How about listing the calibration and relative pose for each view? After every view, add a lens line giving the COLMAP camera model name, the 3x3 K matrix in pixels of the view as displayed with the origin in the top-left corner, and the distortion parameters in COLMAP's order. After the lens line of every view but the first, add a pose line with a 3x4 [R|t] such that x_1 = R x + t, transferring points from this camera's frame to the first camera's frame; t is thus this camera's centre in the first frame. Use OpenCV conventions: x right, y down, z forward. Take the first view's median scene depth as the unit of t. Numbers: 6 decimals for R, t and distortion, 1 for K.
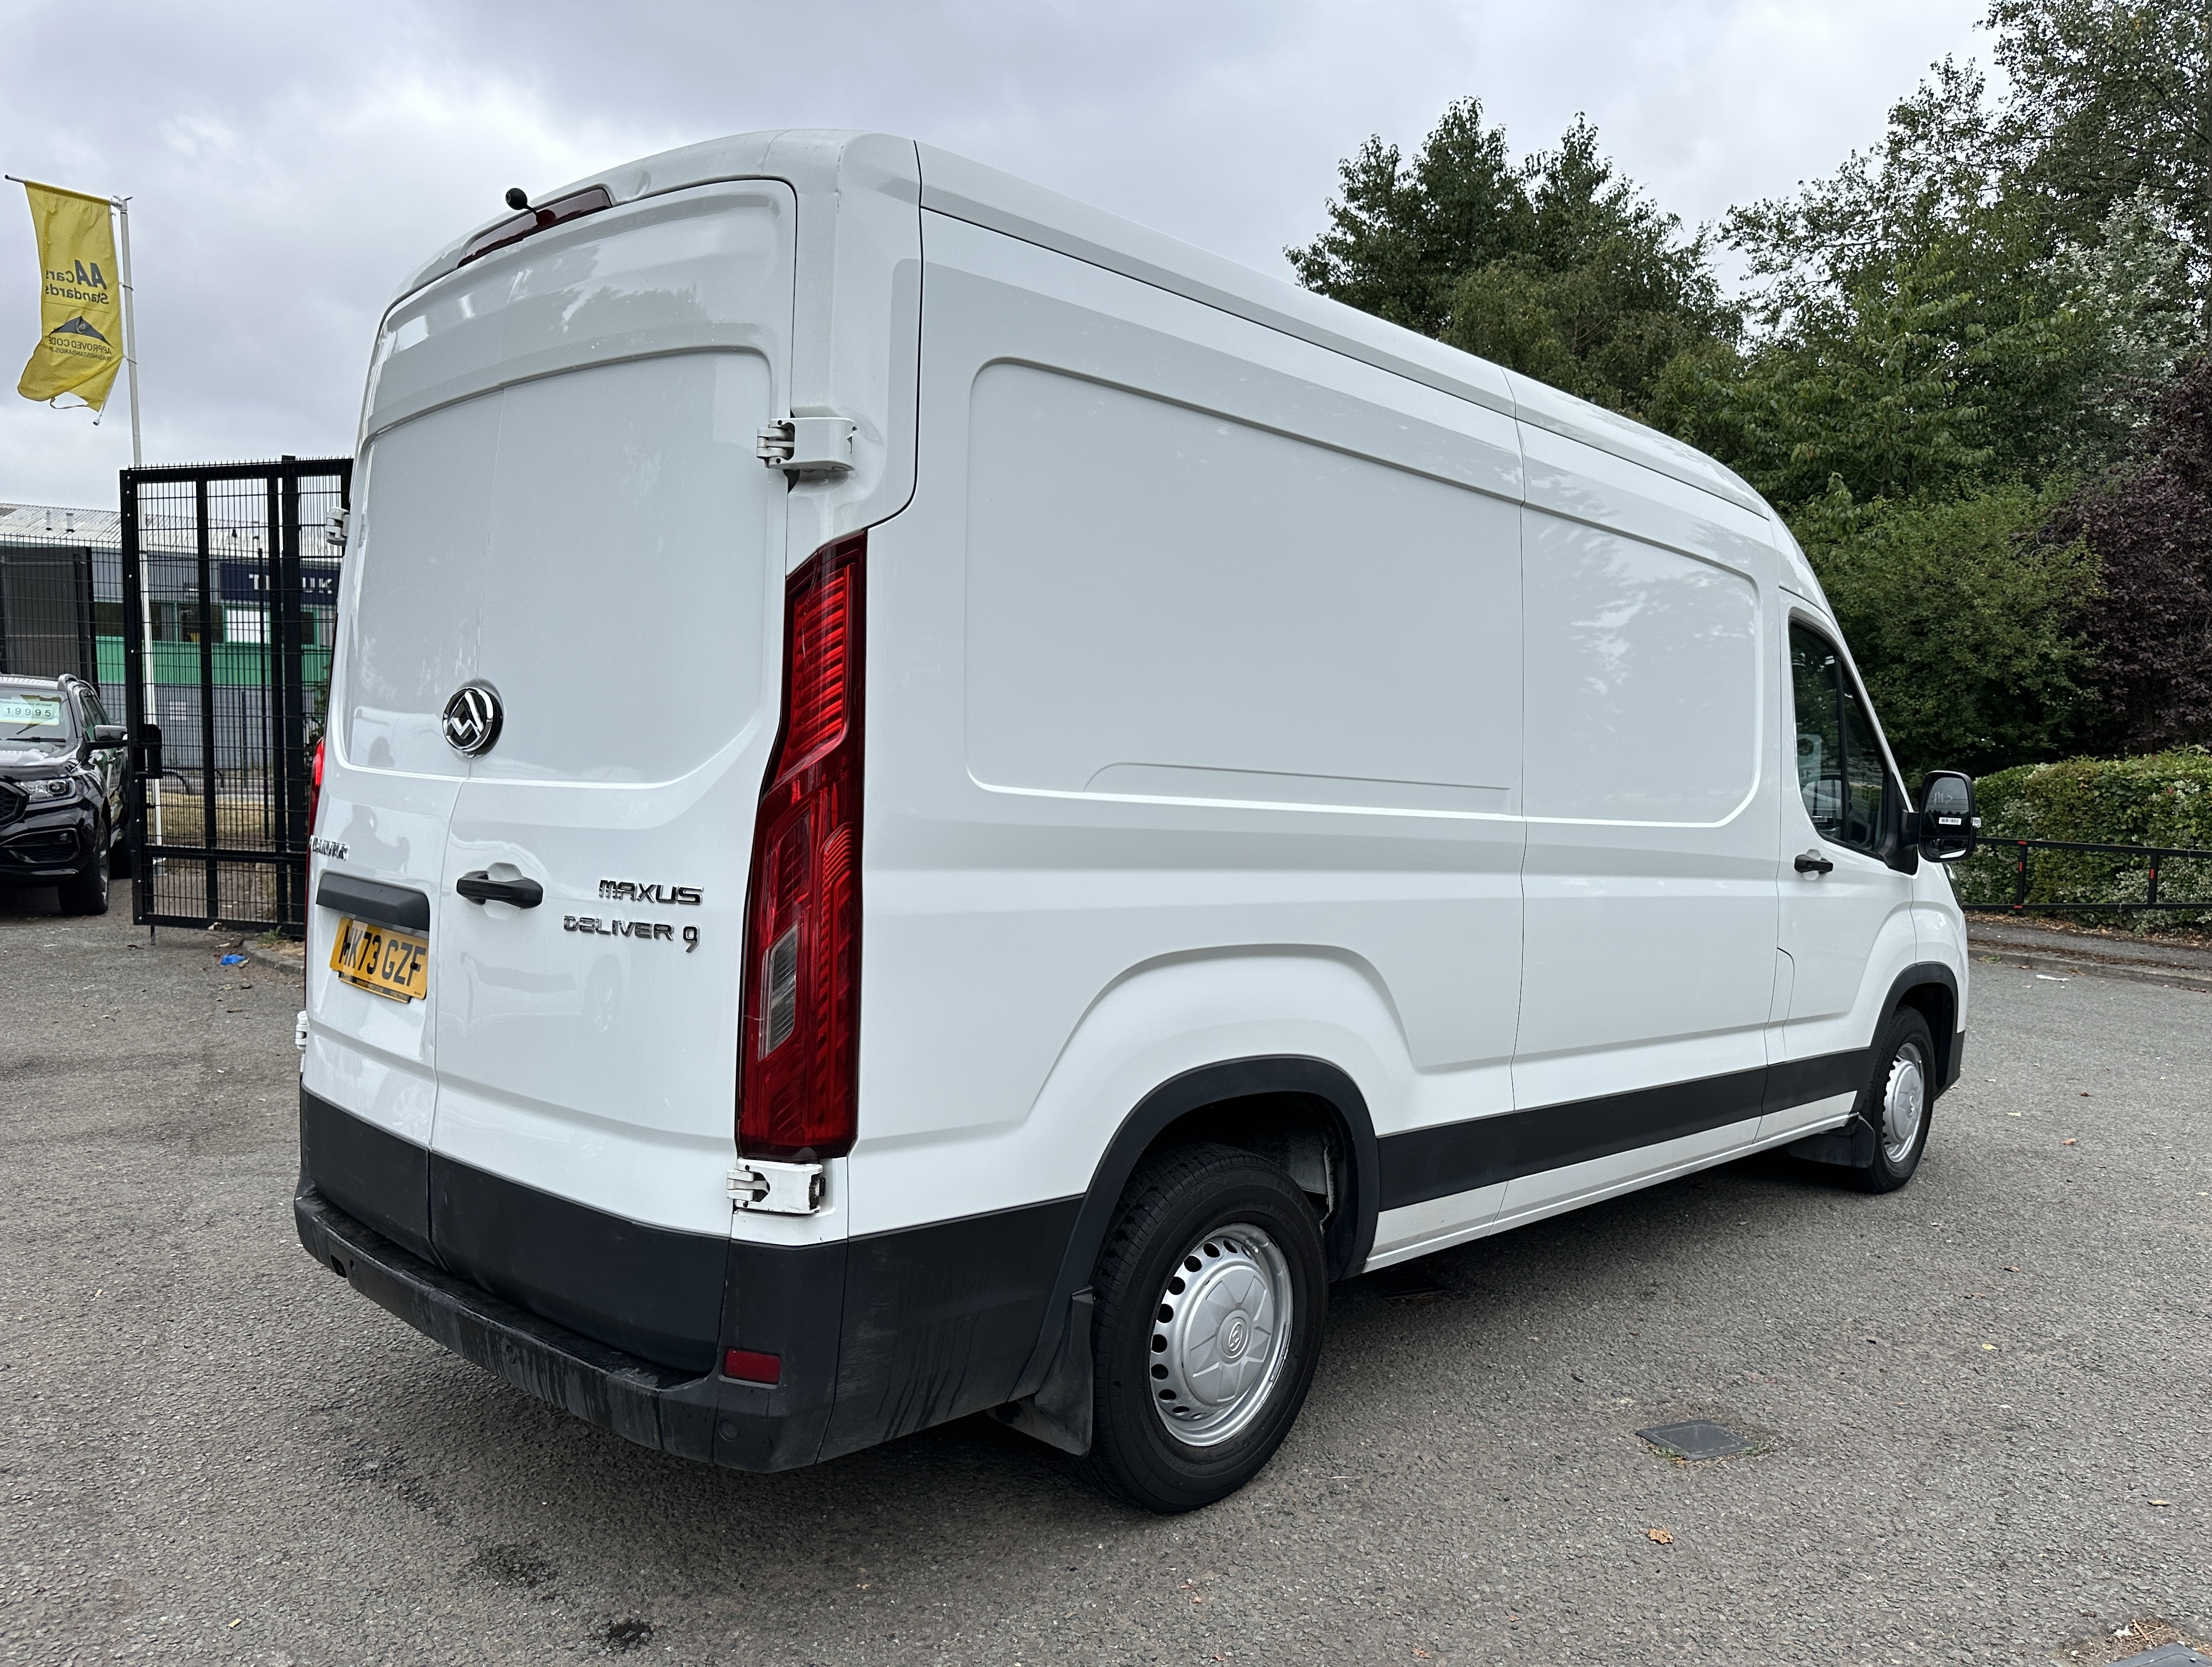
lens RADIAL K [[1711.3, 0, 1106.0], [0, 1711.3, 833.5], [0, 0, 1]] dist [-0.000647, -0.076951]
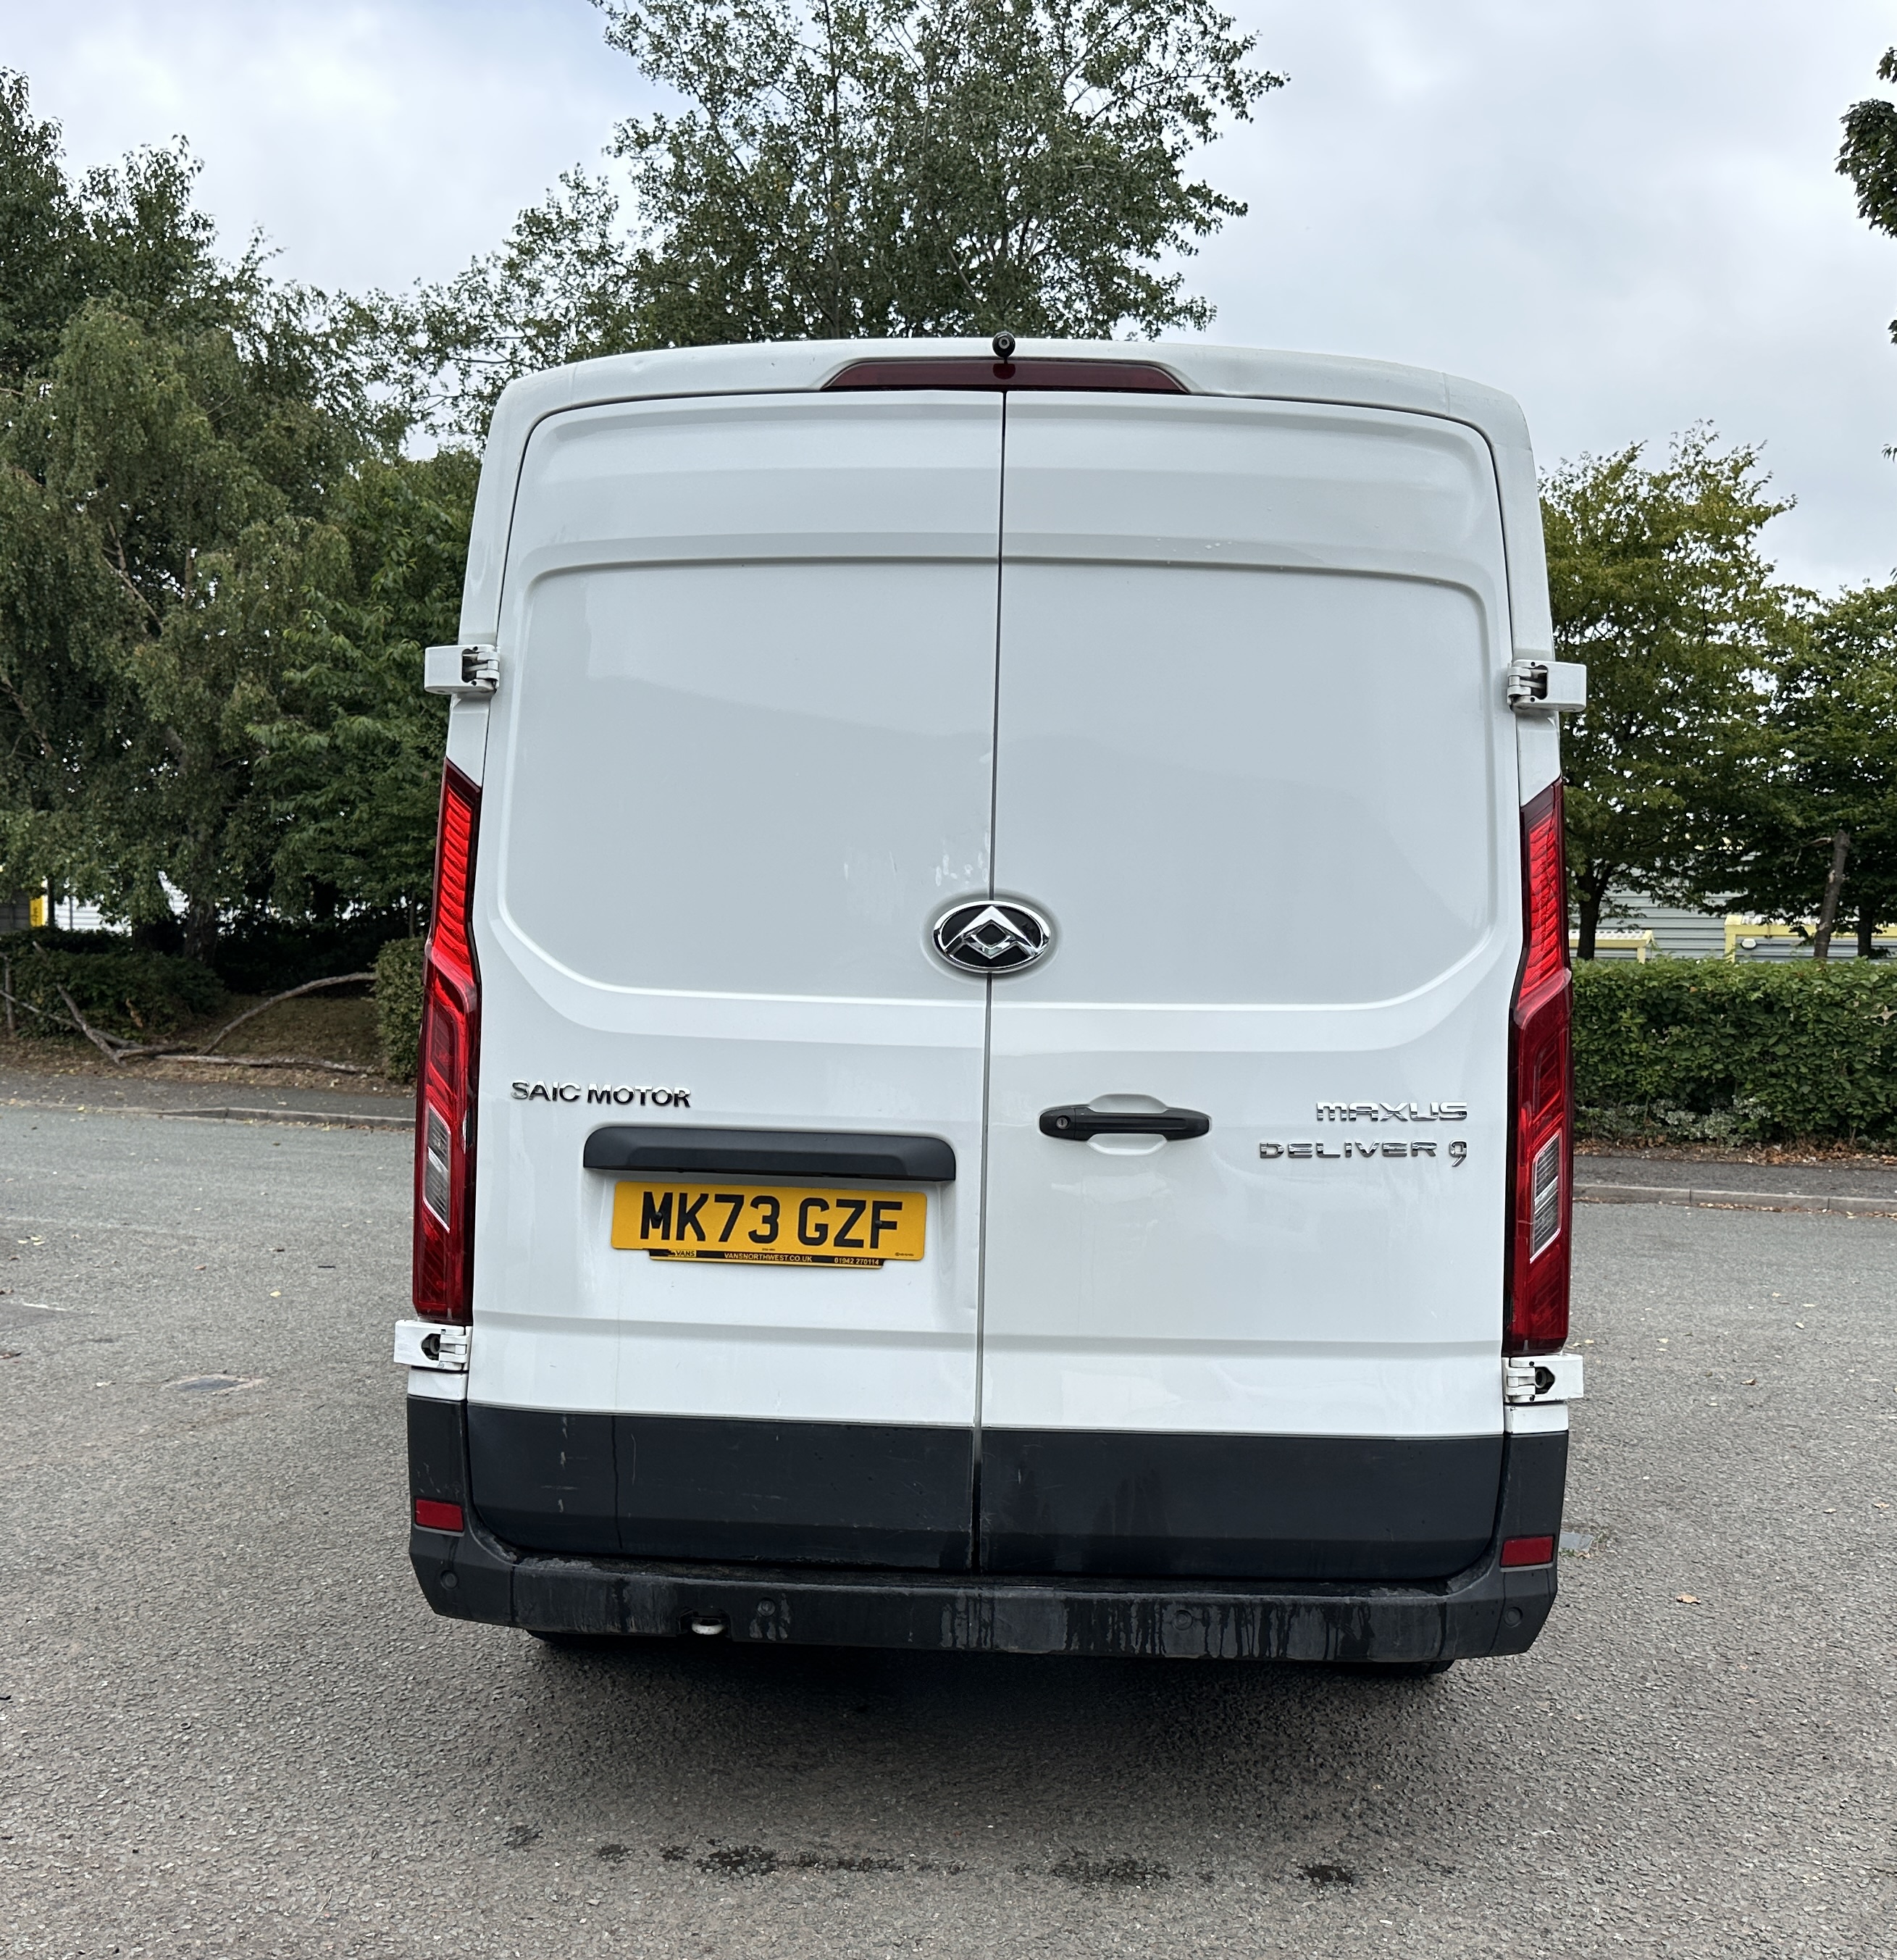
lens RADIAL K [[2151.2, 0, 819.8], [0, 2151.2, 1079.0], [0, 0, 1]] dist [0.114034, -0.238885]
pose [[0.766025, -0.038711, 0.641644, -1.200479], [0.029208, 0.999250, 0.025416, -0.024703], [-0.642147, -0.000728, 0.766581, 0.211282]]
